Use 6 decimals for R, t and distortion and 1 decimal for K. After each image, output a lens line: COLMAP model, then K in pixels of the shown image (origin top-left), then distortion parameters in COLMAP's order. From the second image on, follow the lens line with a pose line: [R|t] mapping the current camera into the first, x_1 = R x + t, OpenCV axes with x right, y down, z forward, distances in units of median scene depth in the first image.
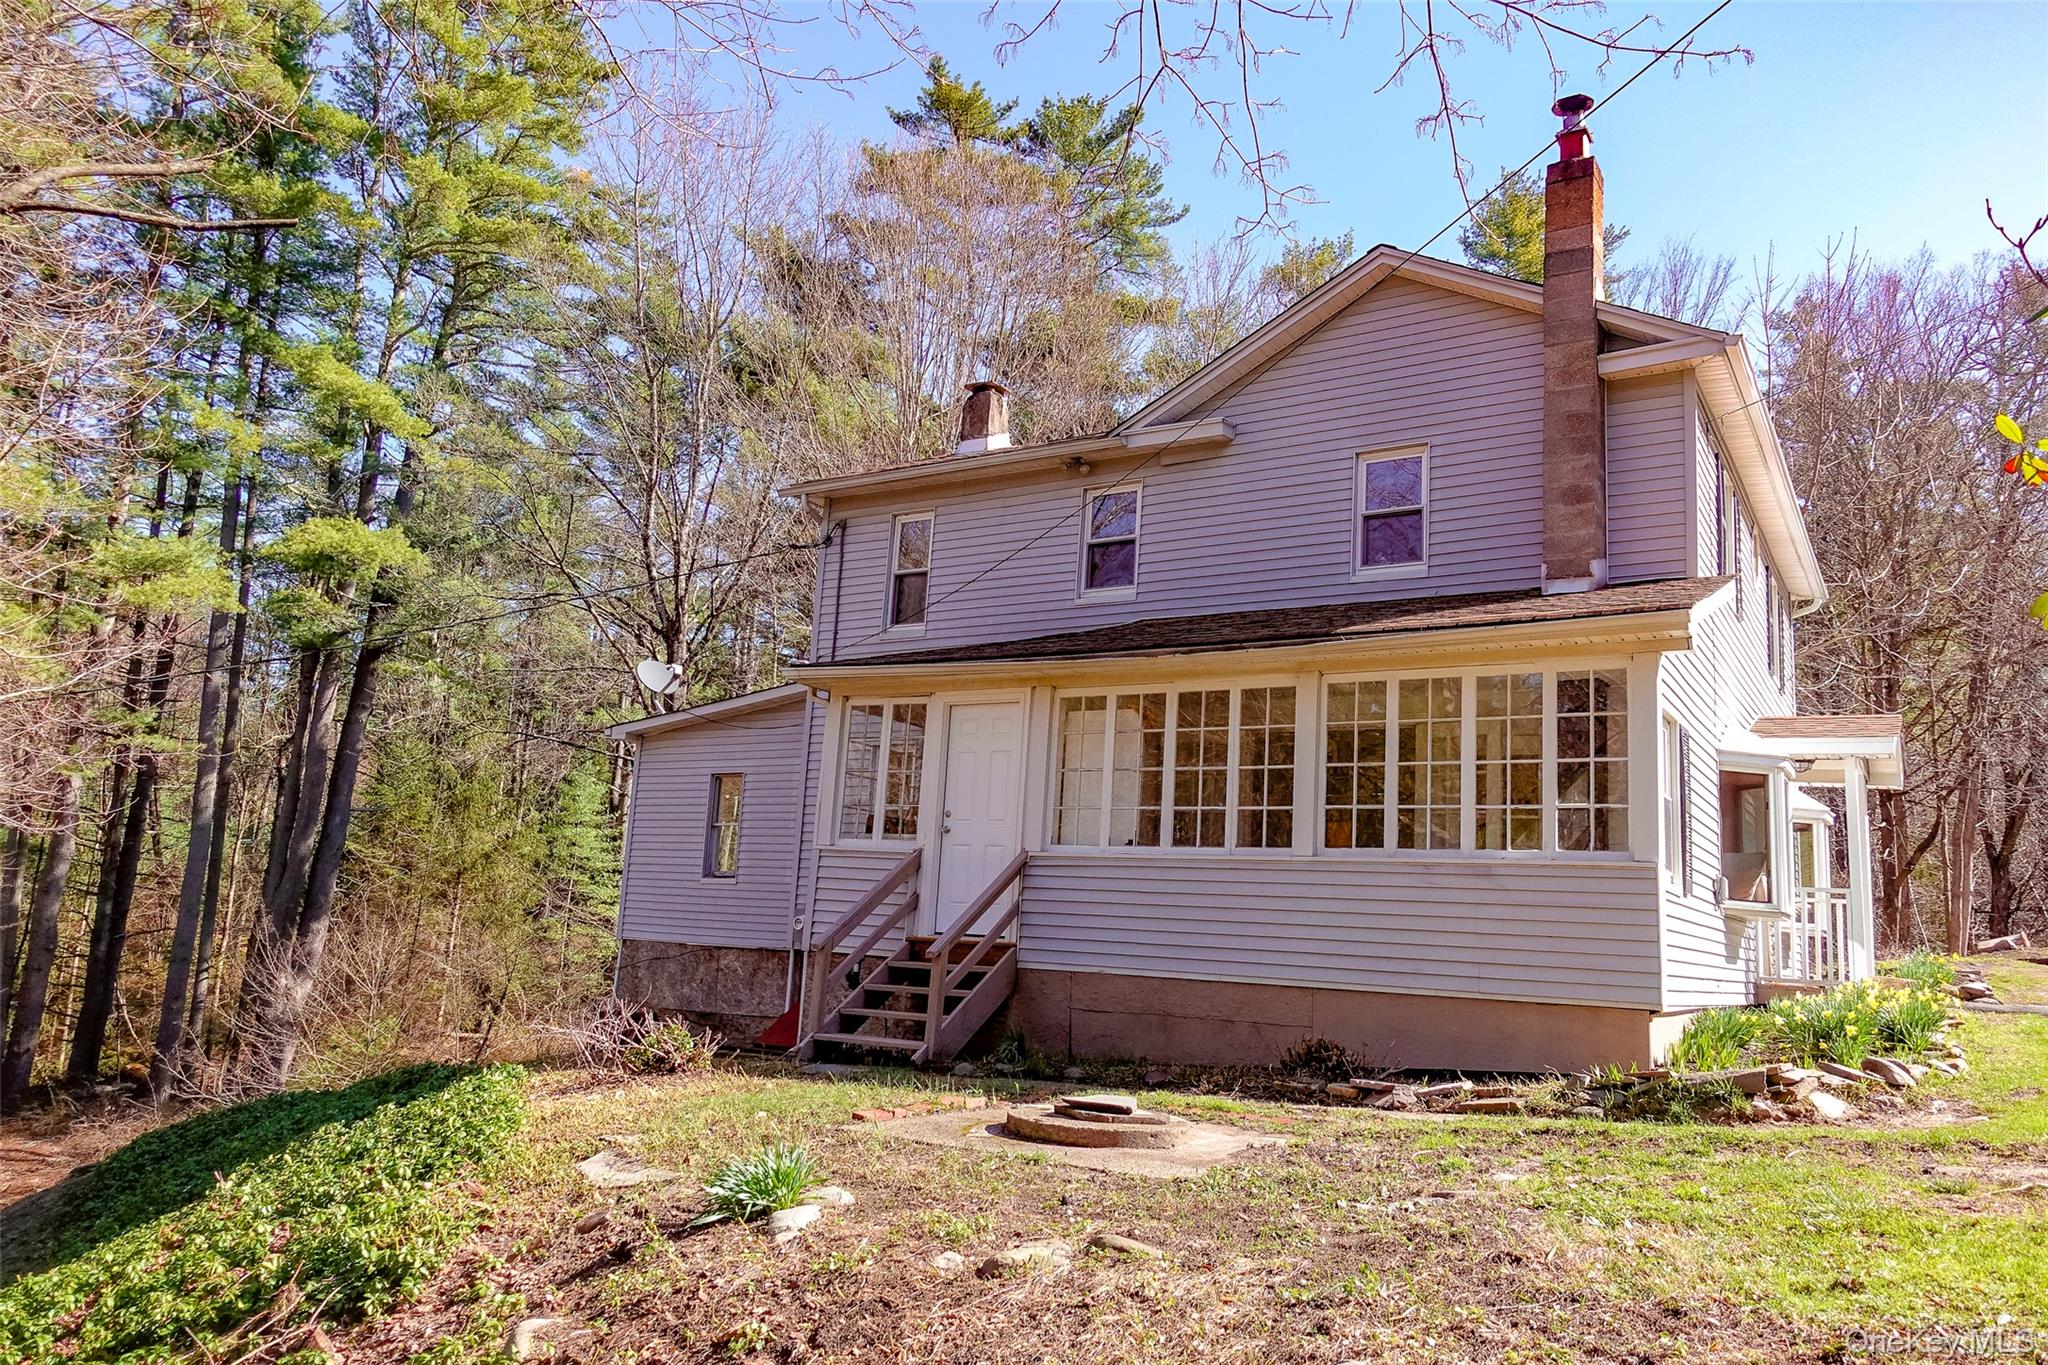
lens RADIAL K [[1429.5, 0, 1022.2], [0, 1429.5, 688.0], [0, 0, 1]] dist [0.005519, -0.002399]
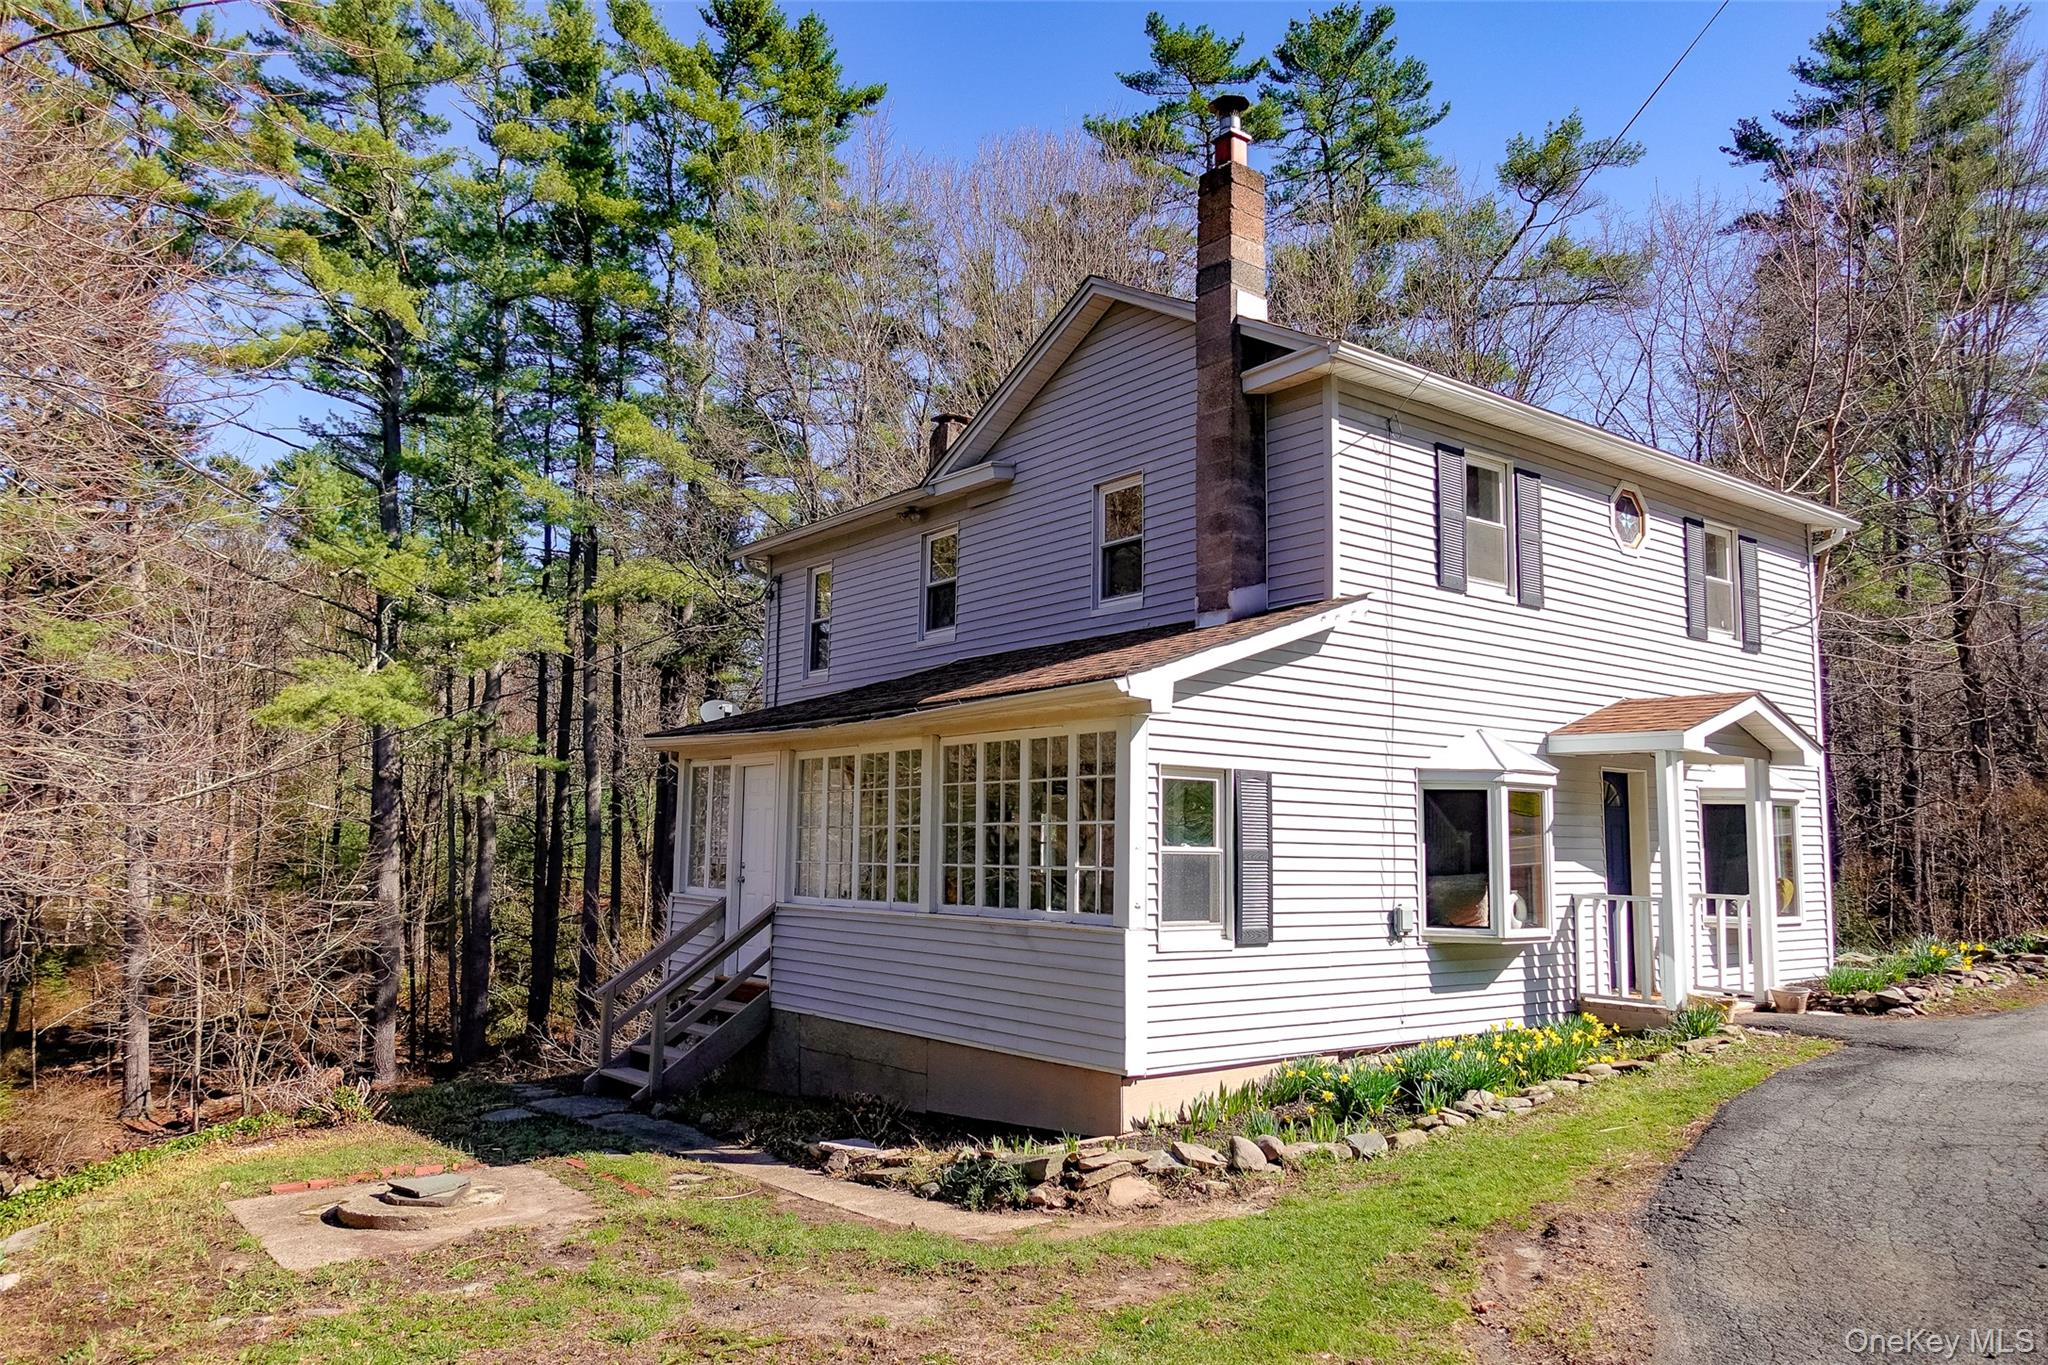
lens RADIAL K [[1429.5, 0, 1017.5], [0, 1429.5, 684.1], [0, 0, 1]] dist [0.005519, -0.002399]
pose [[0.940277, -0.085198, -0.329575, 0.510749], [0.100016, 0.994585, 0.028235, -0.060339], [0.325385, -0.059511, 0.943707, 0.026390]]
